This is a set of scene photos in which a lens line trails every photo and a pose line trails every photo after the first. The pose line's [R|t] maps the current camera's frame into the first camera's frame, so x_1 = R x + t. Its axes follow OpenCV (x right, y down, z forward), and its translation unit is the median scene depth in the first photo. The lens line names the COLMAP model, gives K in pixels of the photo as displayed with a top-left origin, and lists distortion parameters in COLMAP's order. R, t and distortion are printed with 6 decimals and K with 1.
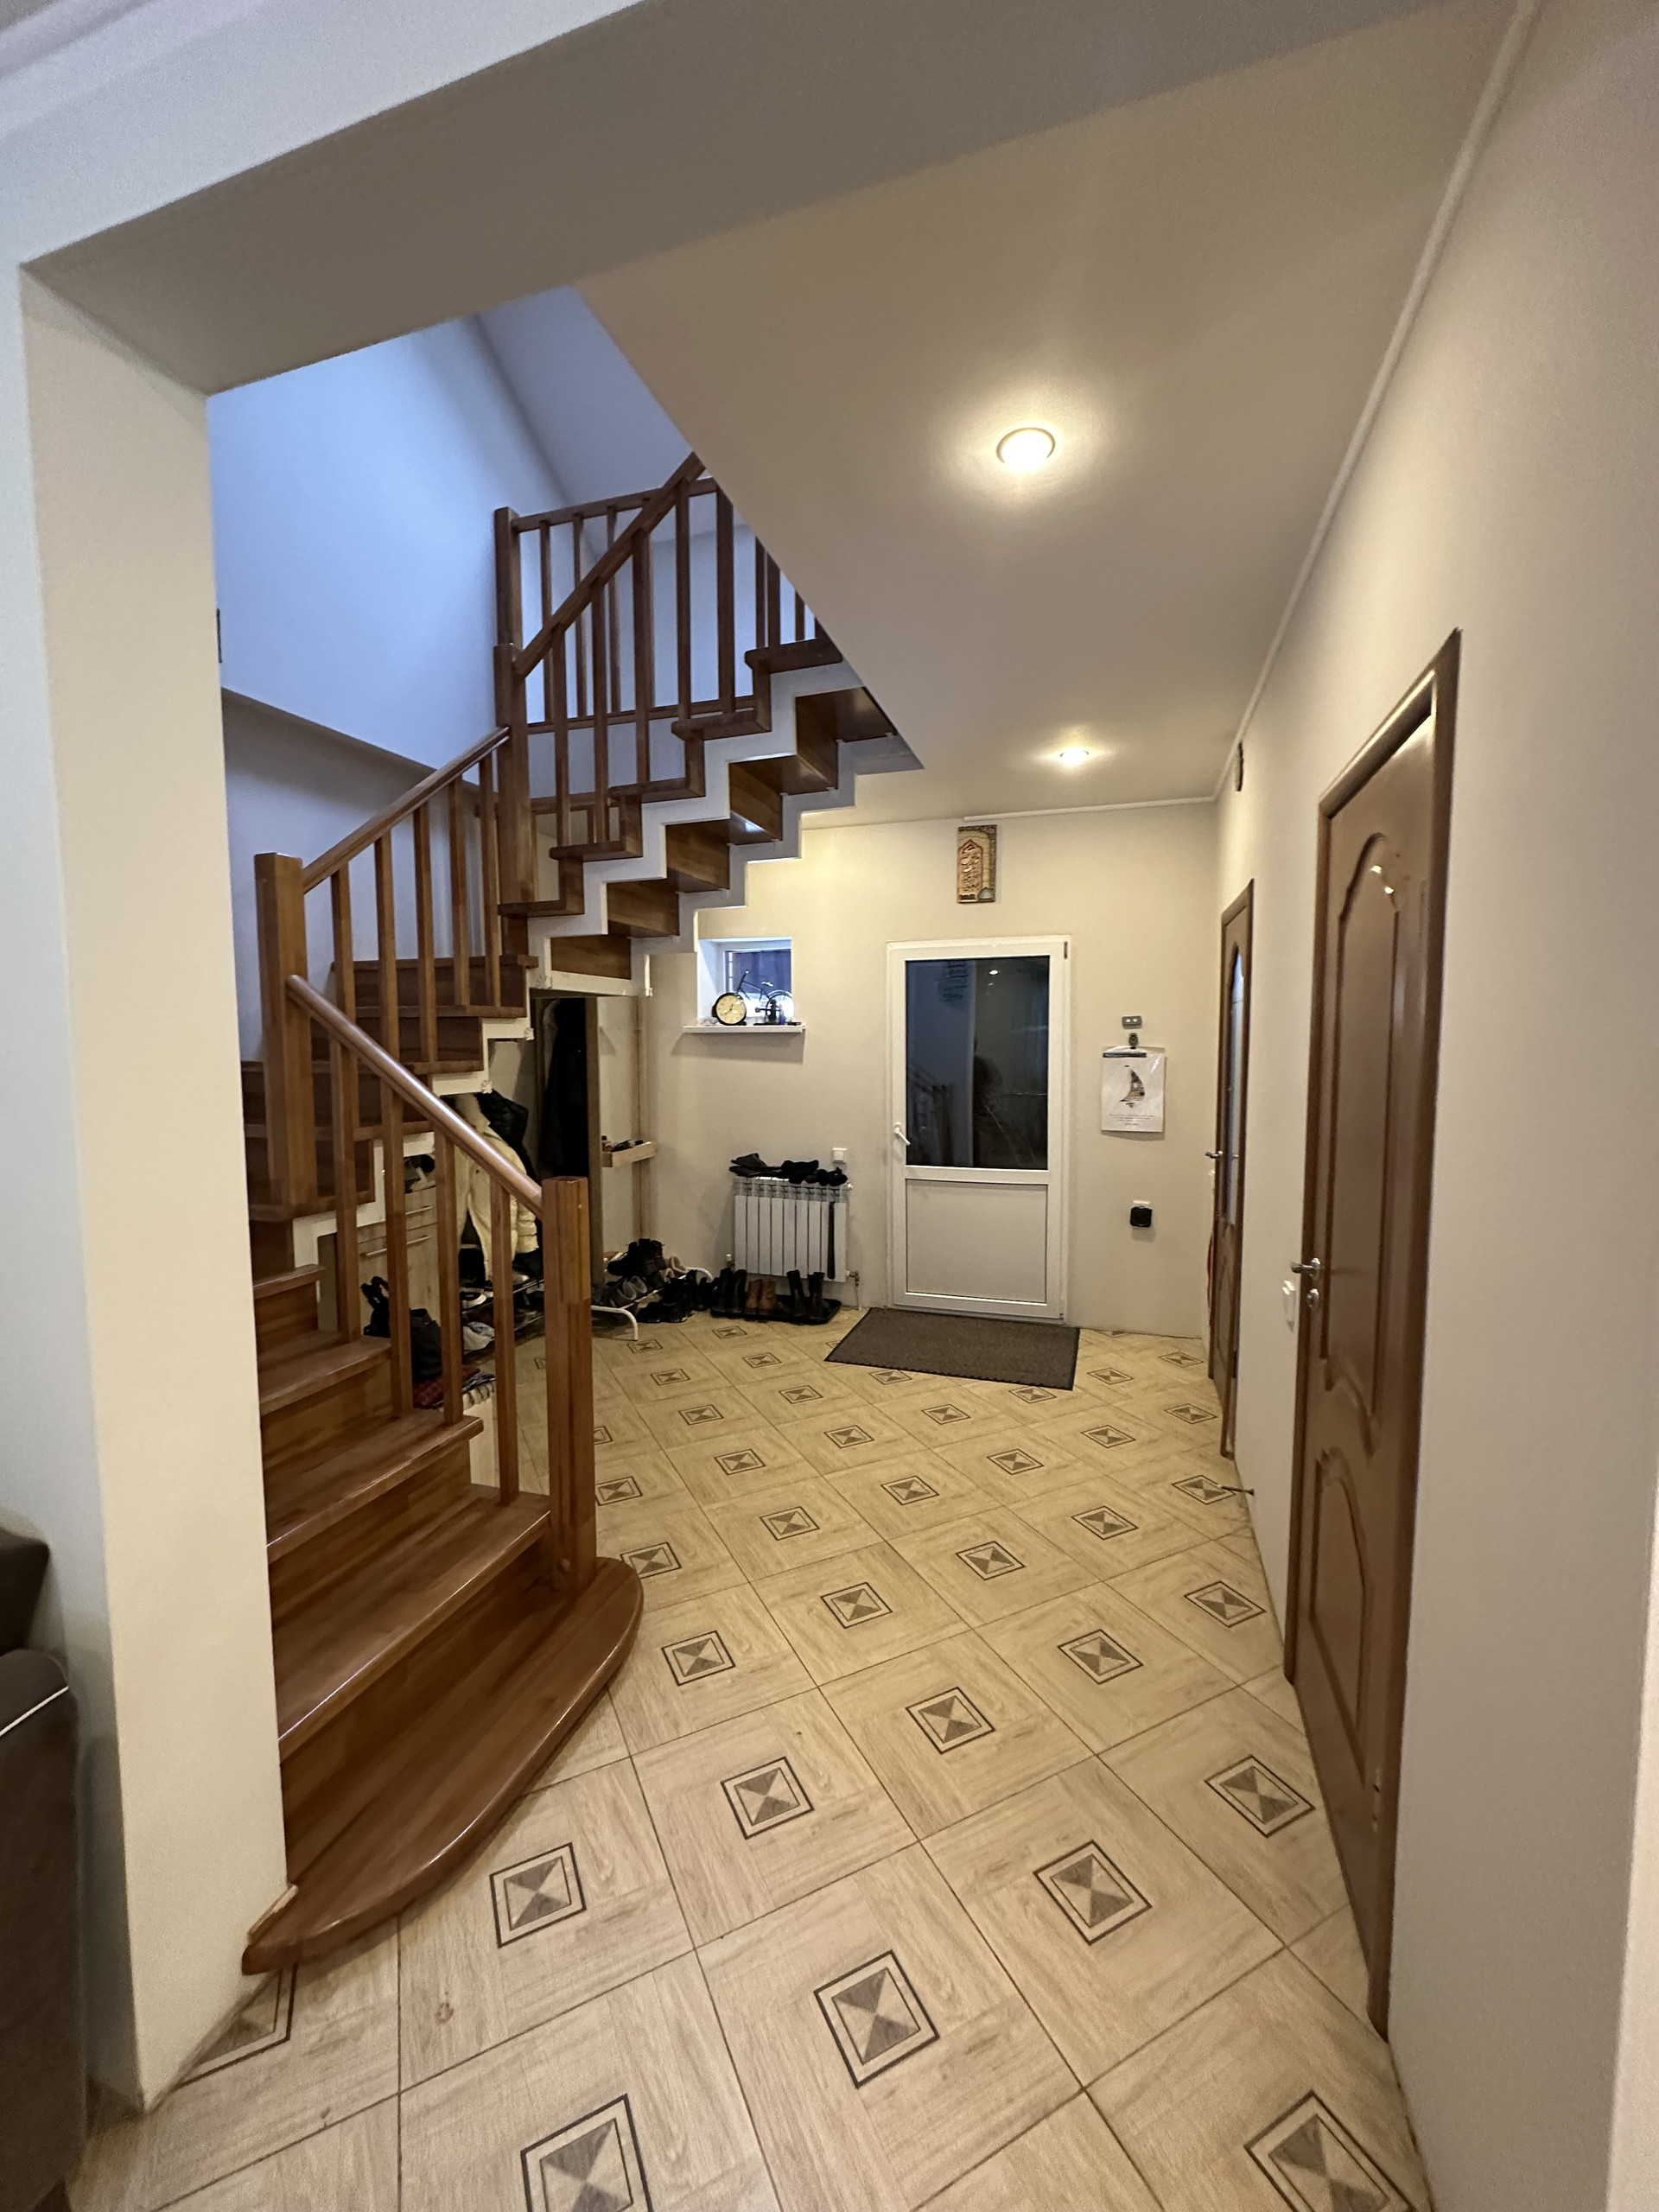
lens RADIAL K [[886.1, 0, 846.2], [0, 886.1, 1109.7], [0, 0, 1]] dist [-0.003160, -0.000259]
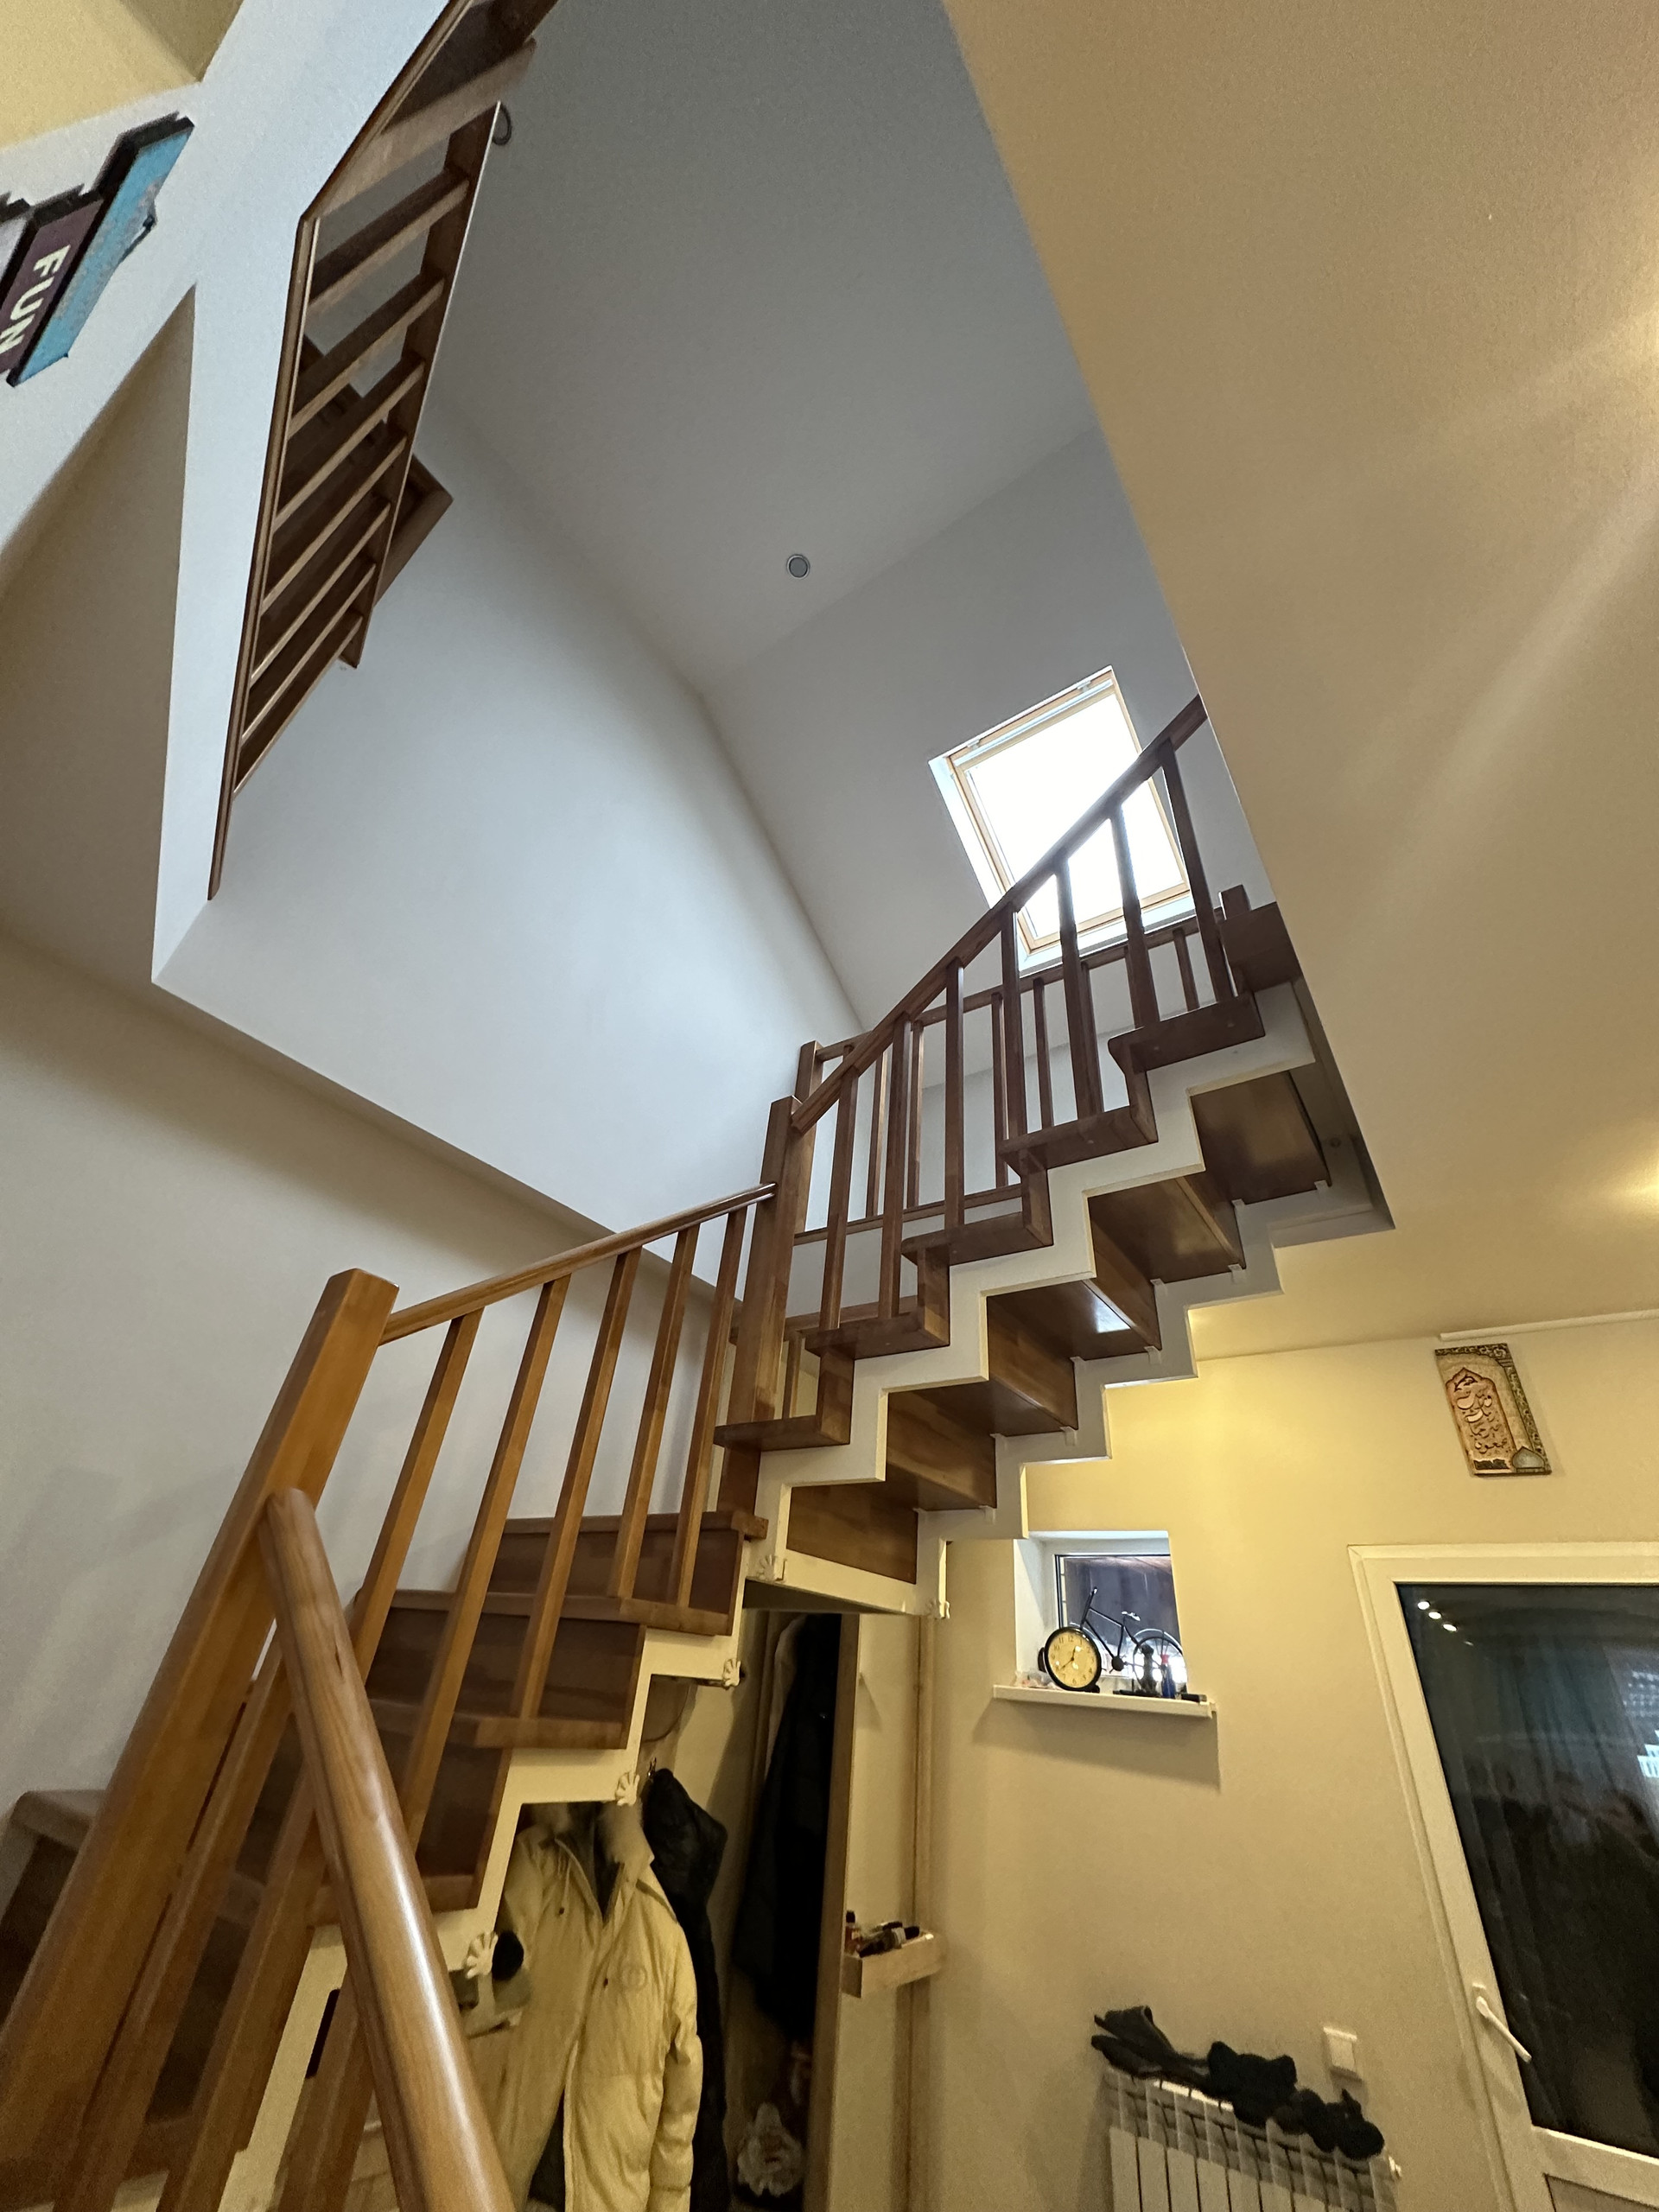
lens RADIAL K [[886.1, 0, 824.2], [0, 886.1, 1091.4], [0, 0, 1]] dist [-0.003160, -0.000259]
pose [[0.950115, -0.101016, -0.295090, -0.088508], [-0.109584, 0.777671, -0.619047, -0.026964], [0.292016, 0.620503, 0.727807, 0.327902]]
